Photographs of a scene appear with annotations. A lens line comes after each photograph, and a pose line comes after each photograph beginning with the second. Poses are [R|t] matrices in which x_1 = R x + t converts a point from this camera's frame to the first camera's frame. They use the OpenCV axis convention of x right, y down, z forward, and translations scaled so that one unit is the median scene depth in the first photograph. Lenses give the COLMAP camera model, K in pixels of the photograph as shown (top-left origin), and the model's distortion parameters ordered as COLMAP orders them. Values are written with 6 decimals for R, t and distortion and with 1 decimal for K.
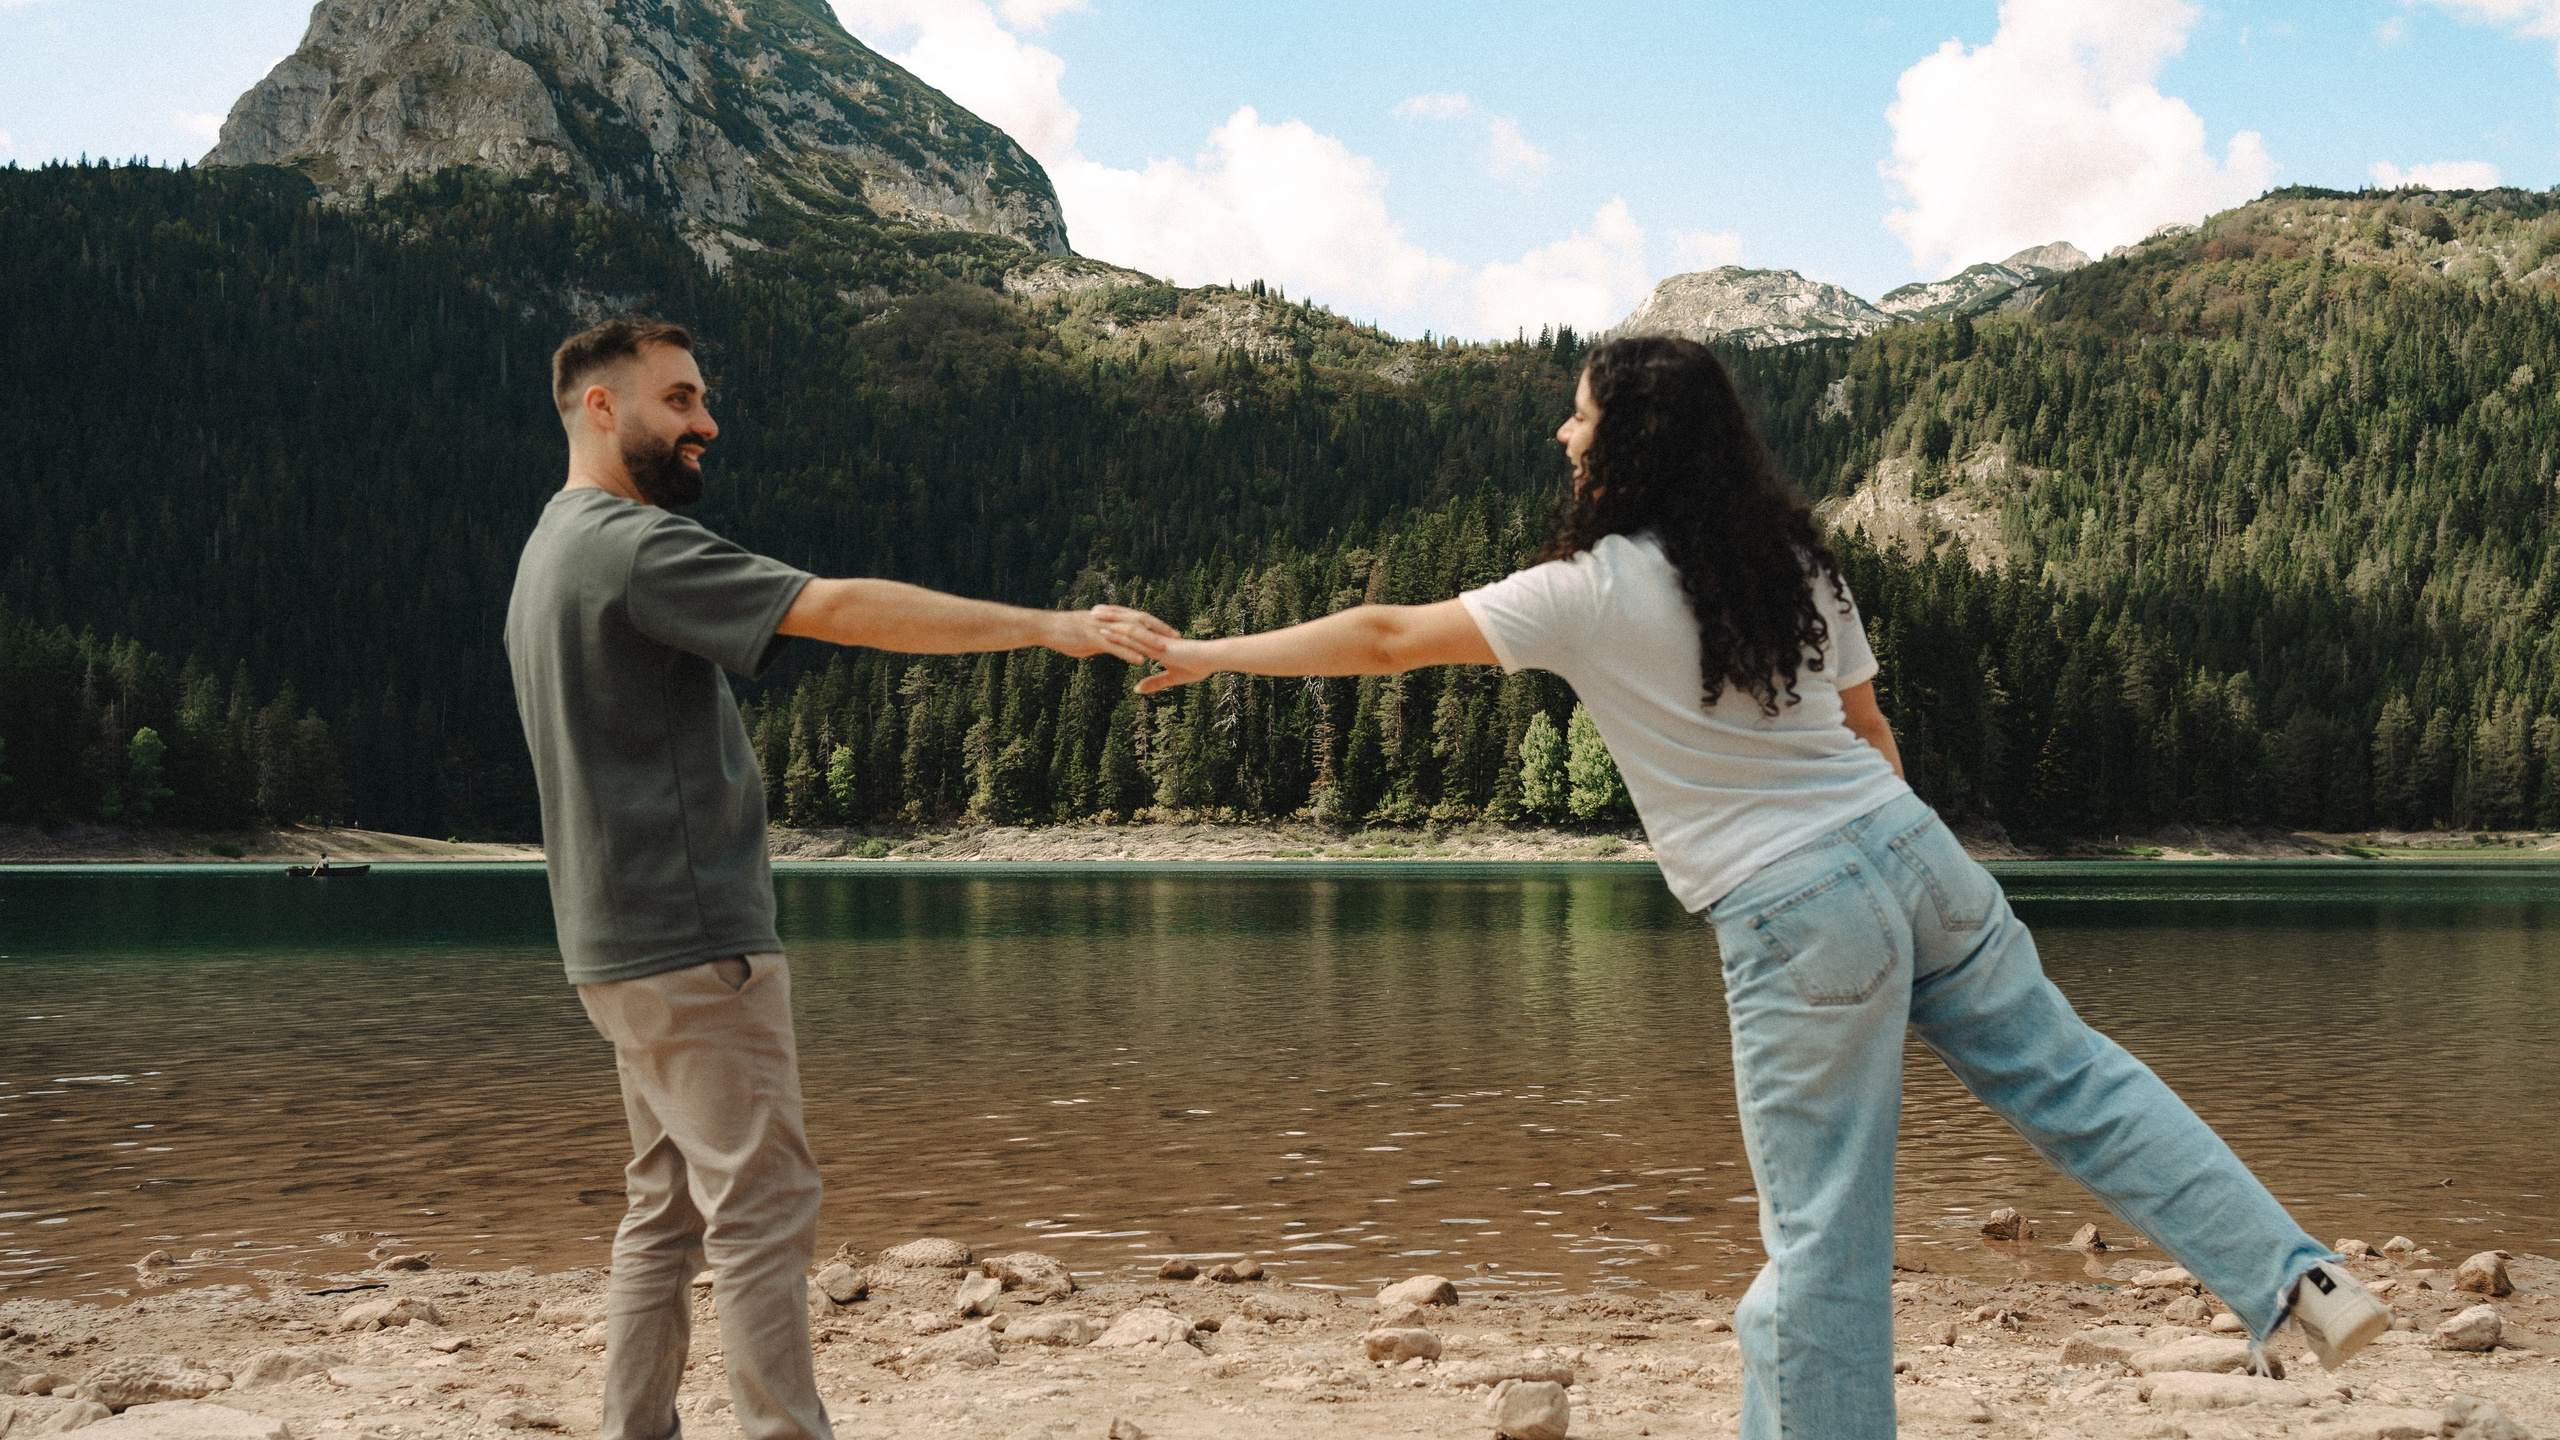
lens RADIAL K [[2649.0, 0, 1306.6], [0, 2649.0, 834.2], [0, 0, 1]] dist [0.008210, 0.000000]
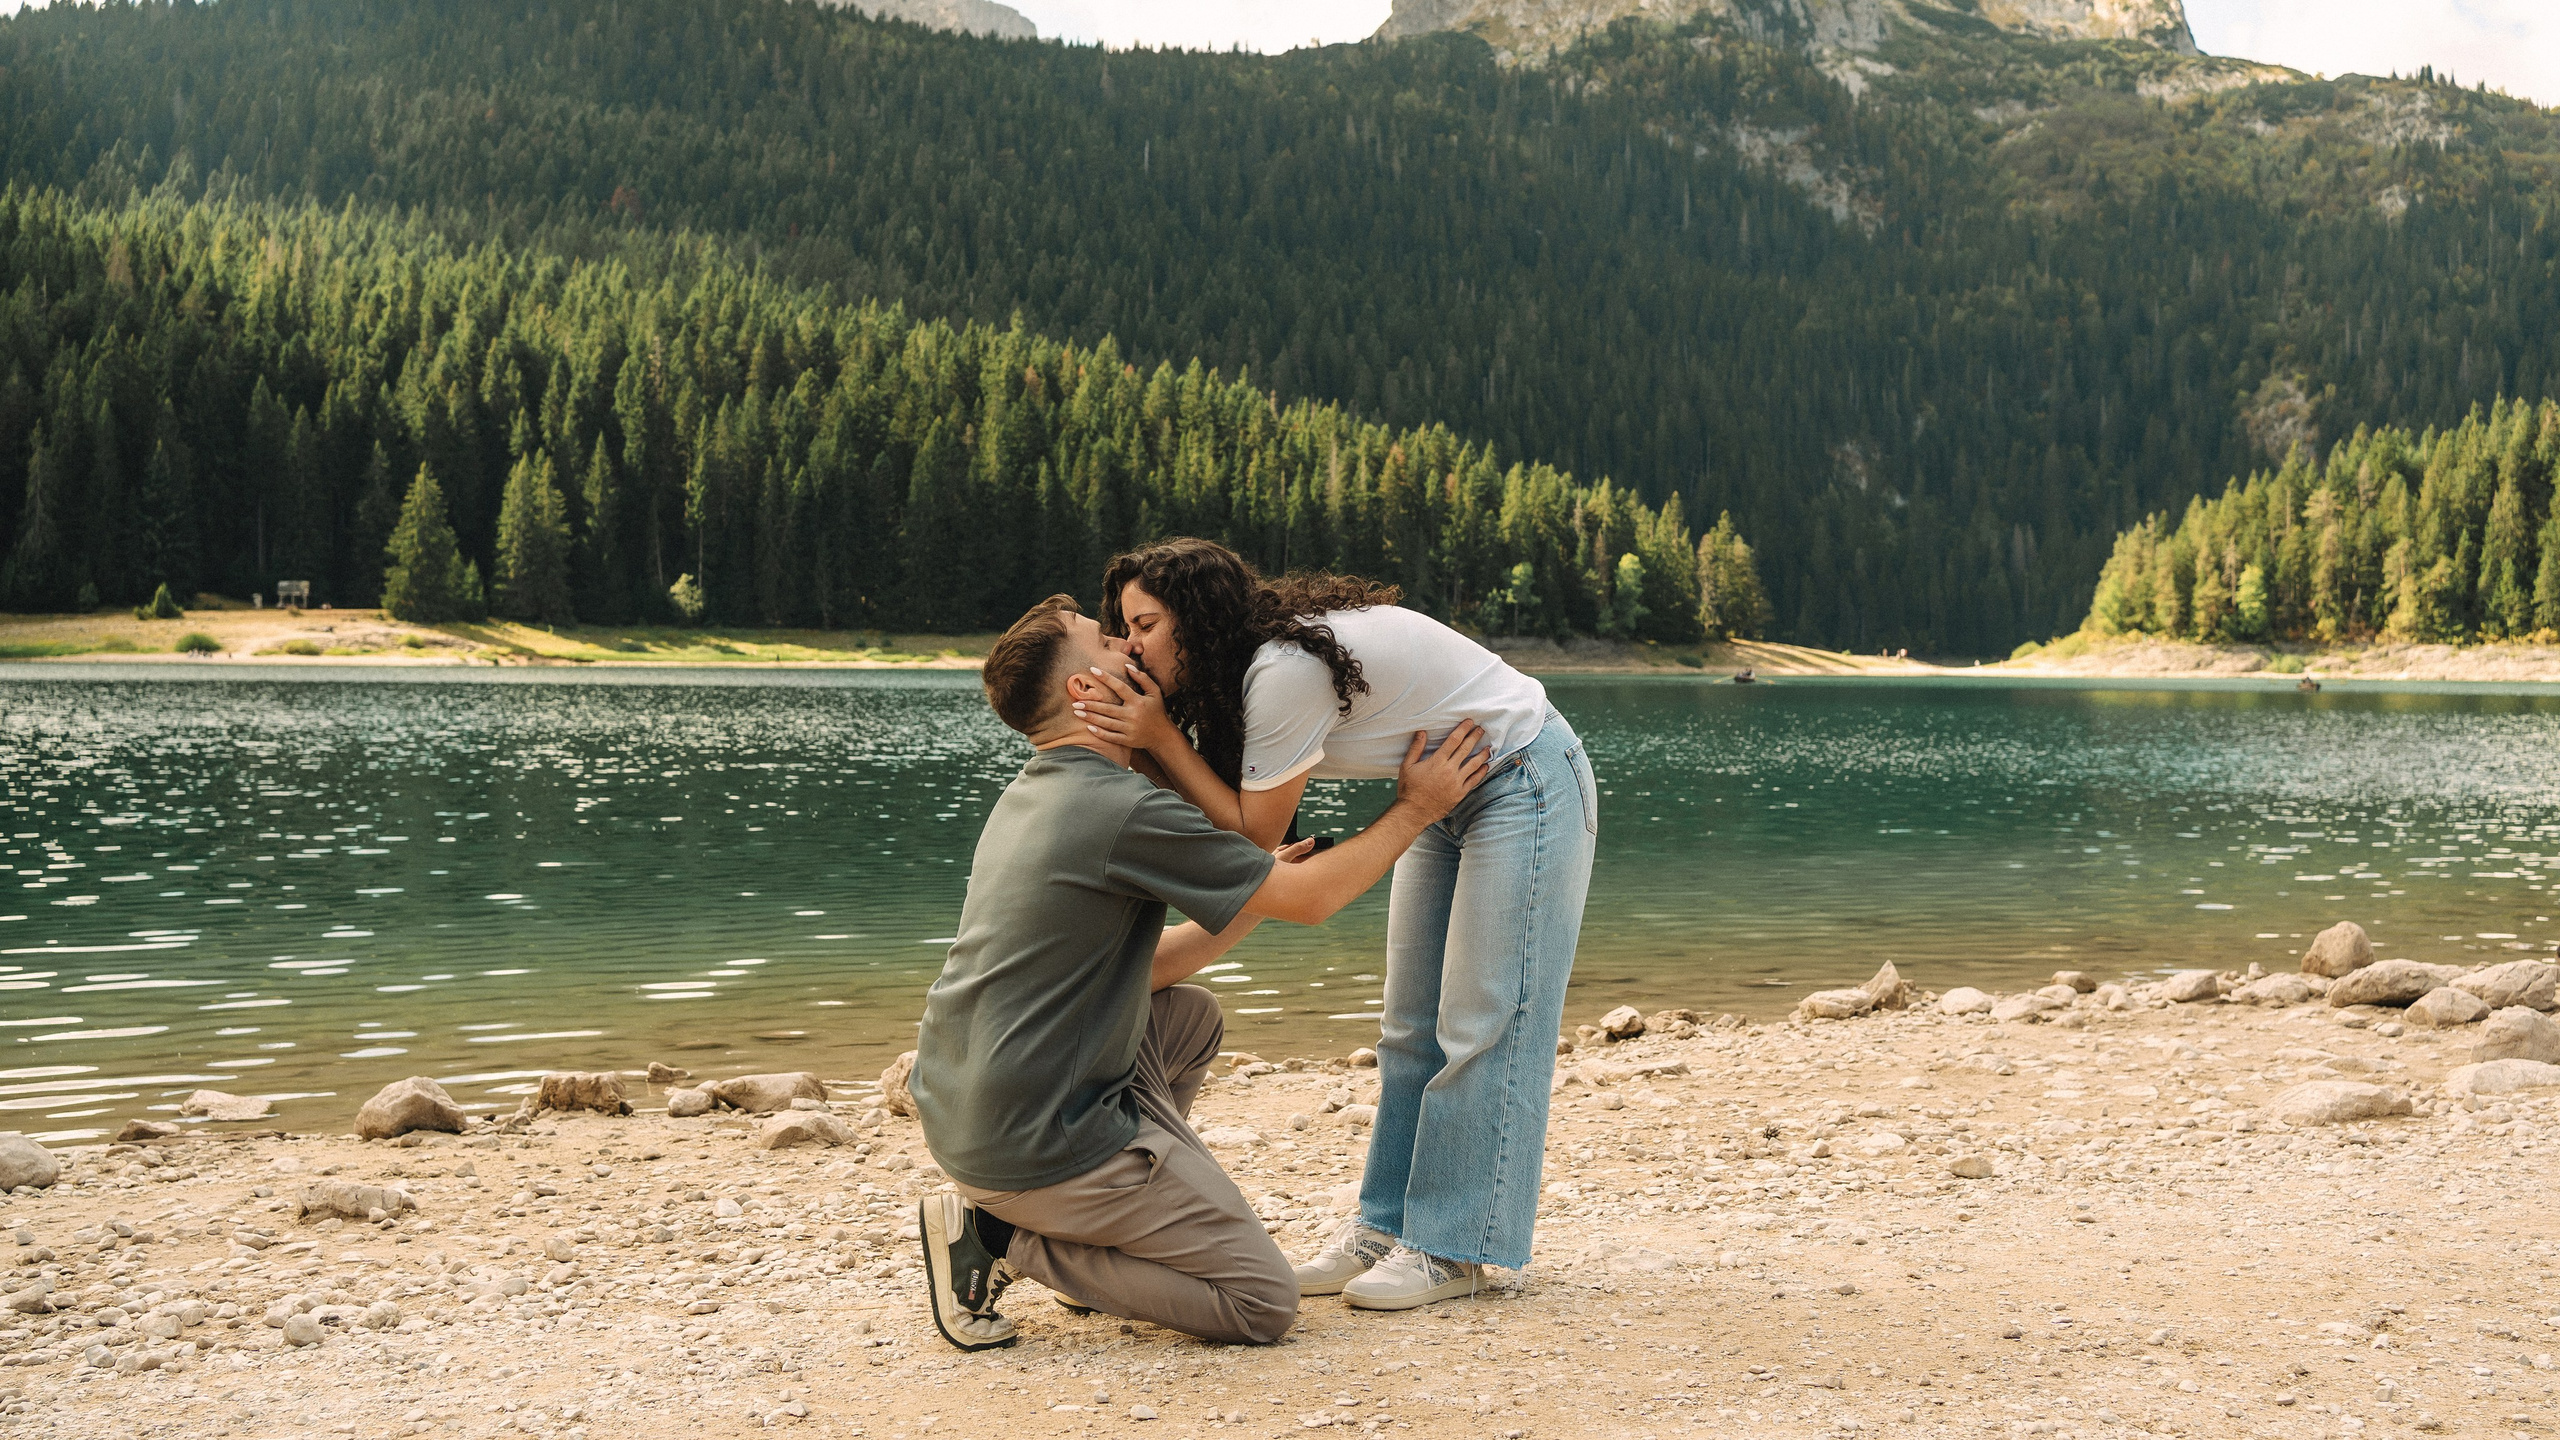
lens RADIAL K [[2649.0, 0, 1293.0], [0, 2649.0, 641.9], [0, 0, 1]] dist [0.008210, 0.000000]
pose [[0.926615, 0.006146, -0.375961, -0.044702], [-0.006748, 0.999977, -0.000285, -0.000273], [0.375951, 0.002802, 0.926635, -0.037831]]
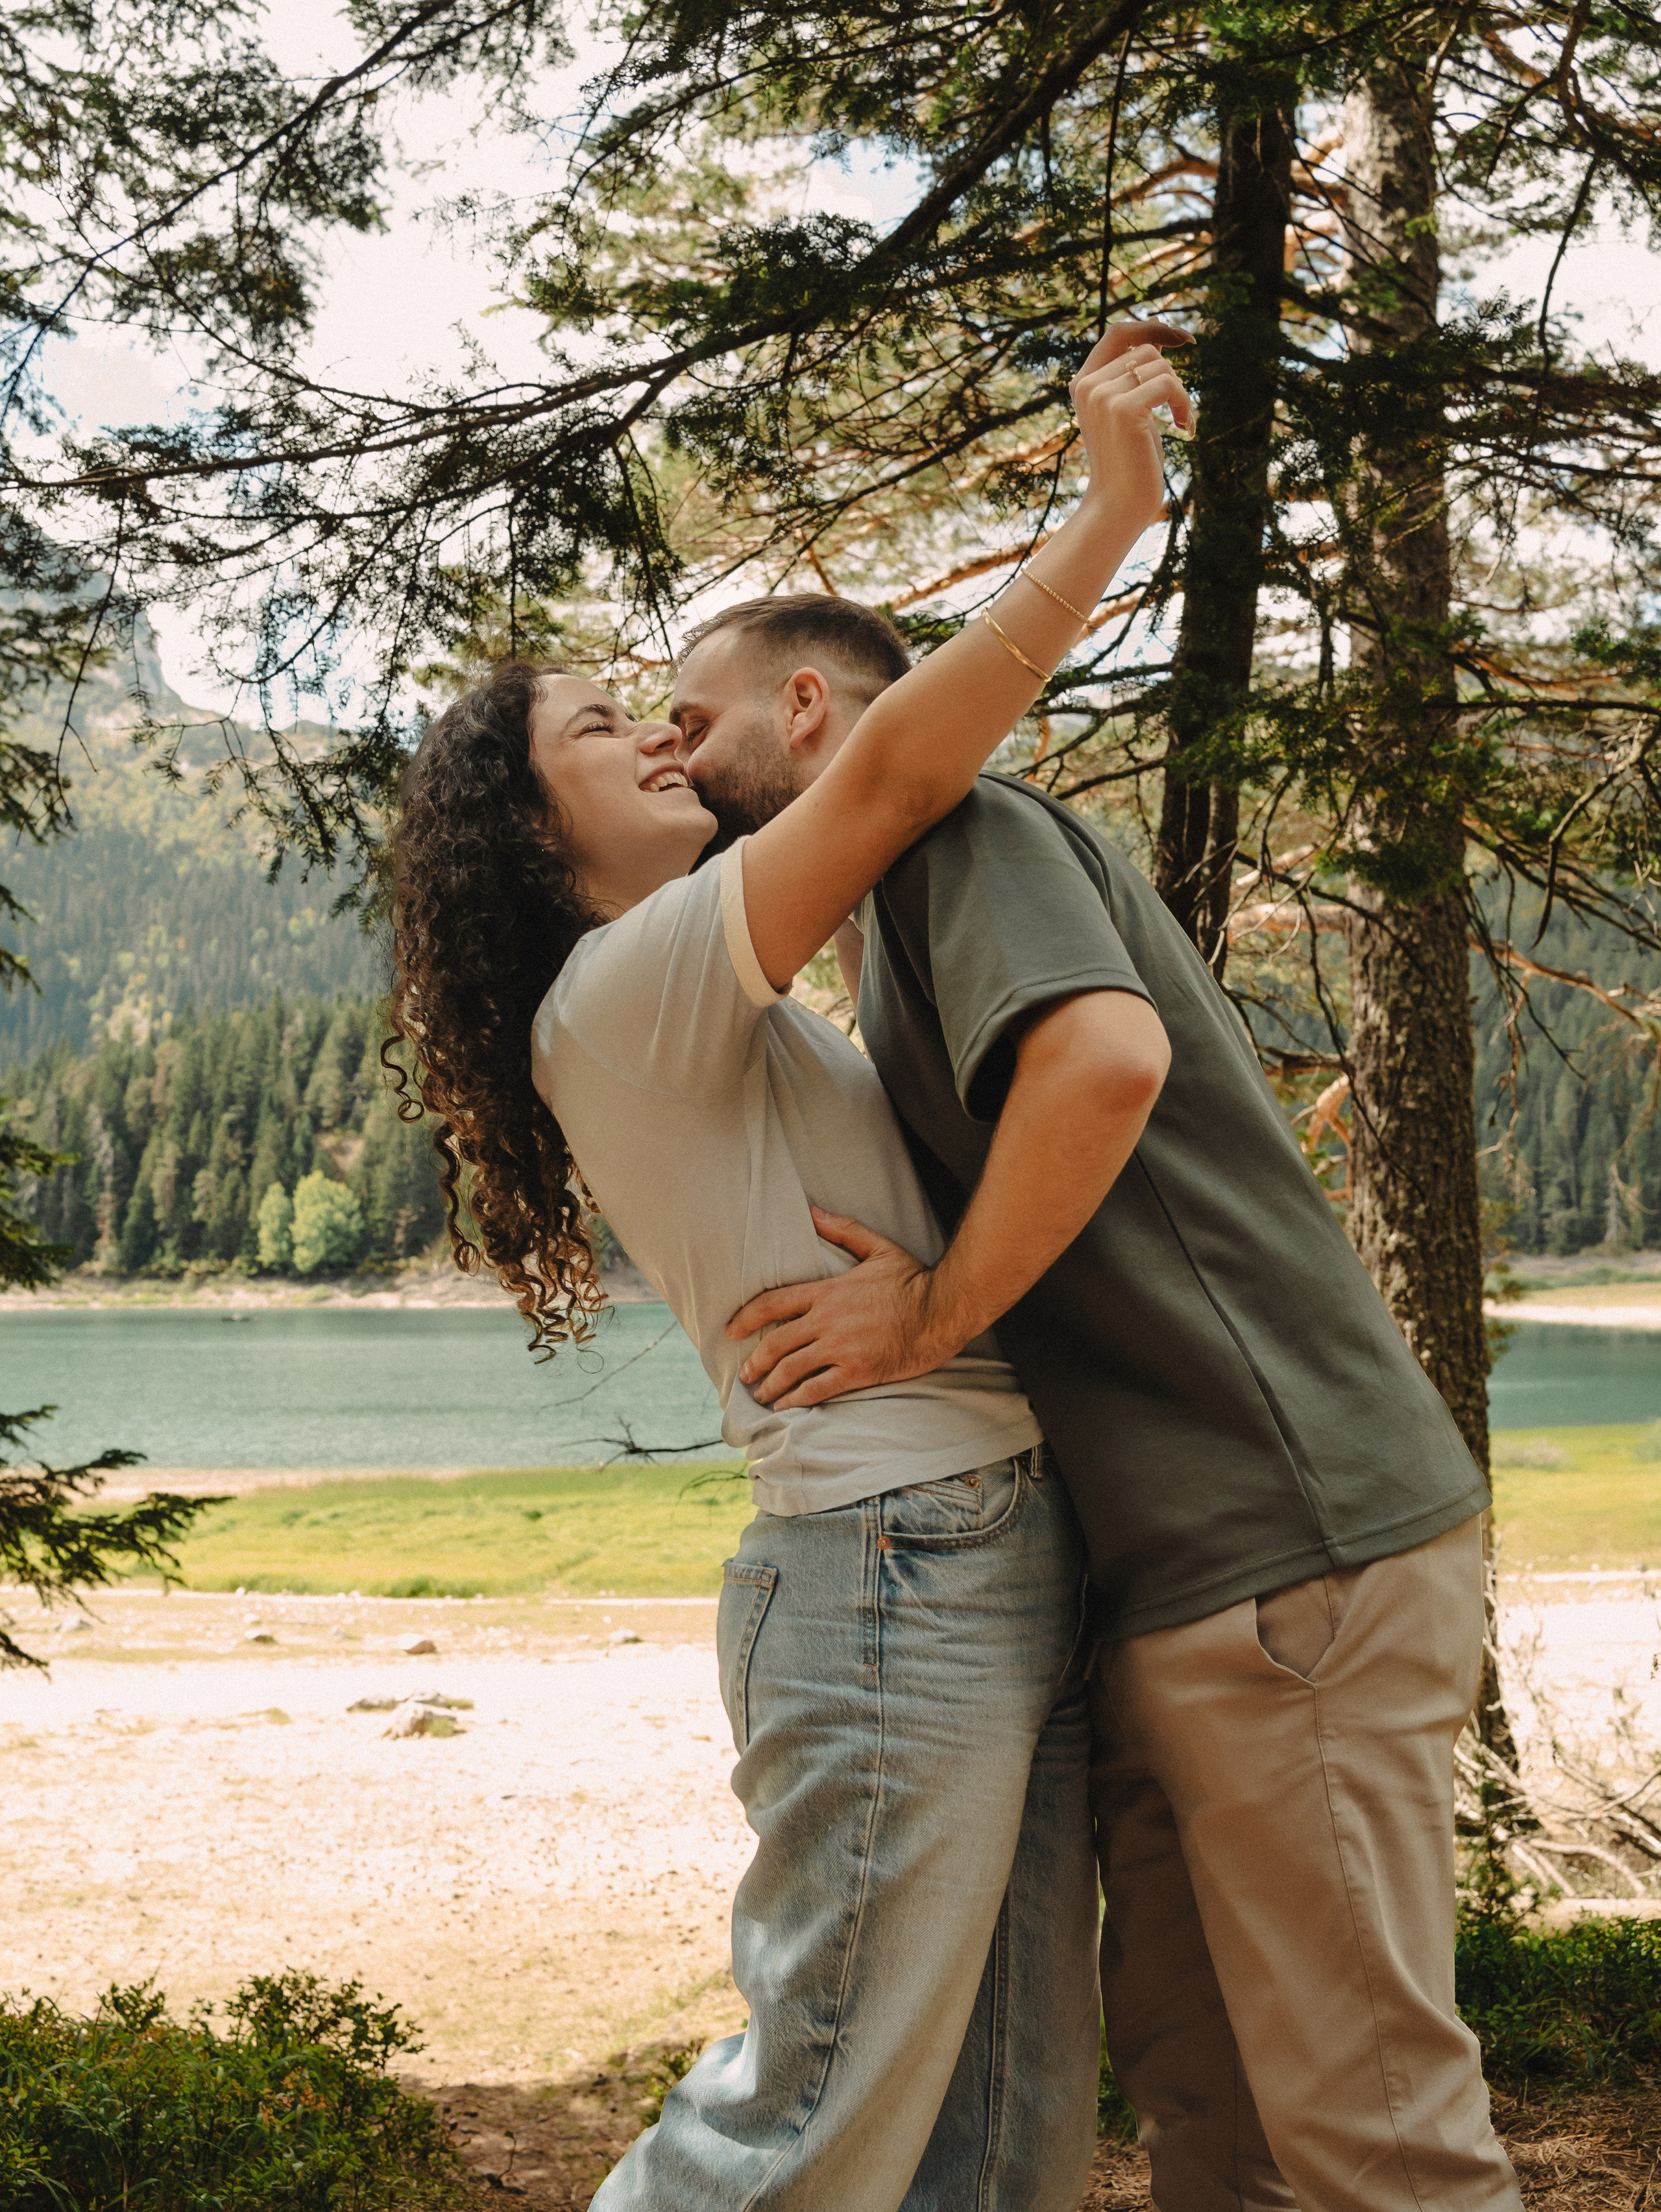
lens RADIAL K [[2611.2, 0, 876.1], [0, 2611.2, 1114.0], [0, 0, 1]] dist [-0.006780, 0.000000]
pose [[0.989168, -0.002526, 0.146764, 0.057361], [0.008929, 0.999036, -0.042989, -0.007486], [-0.146514, 0.043834, 0.988237, -0.075301]]
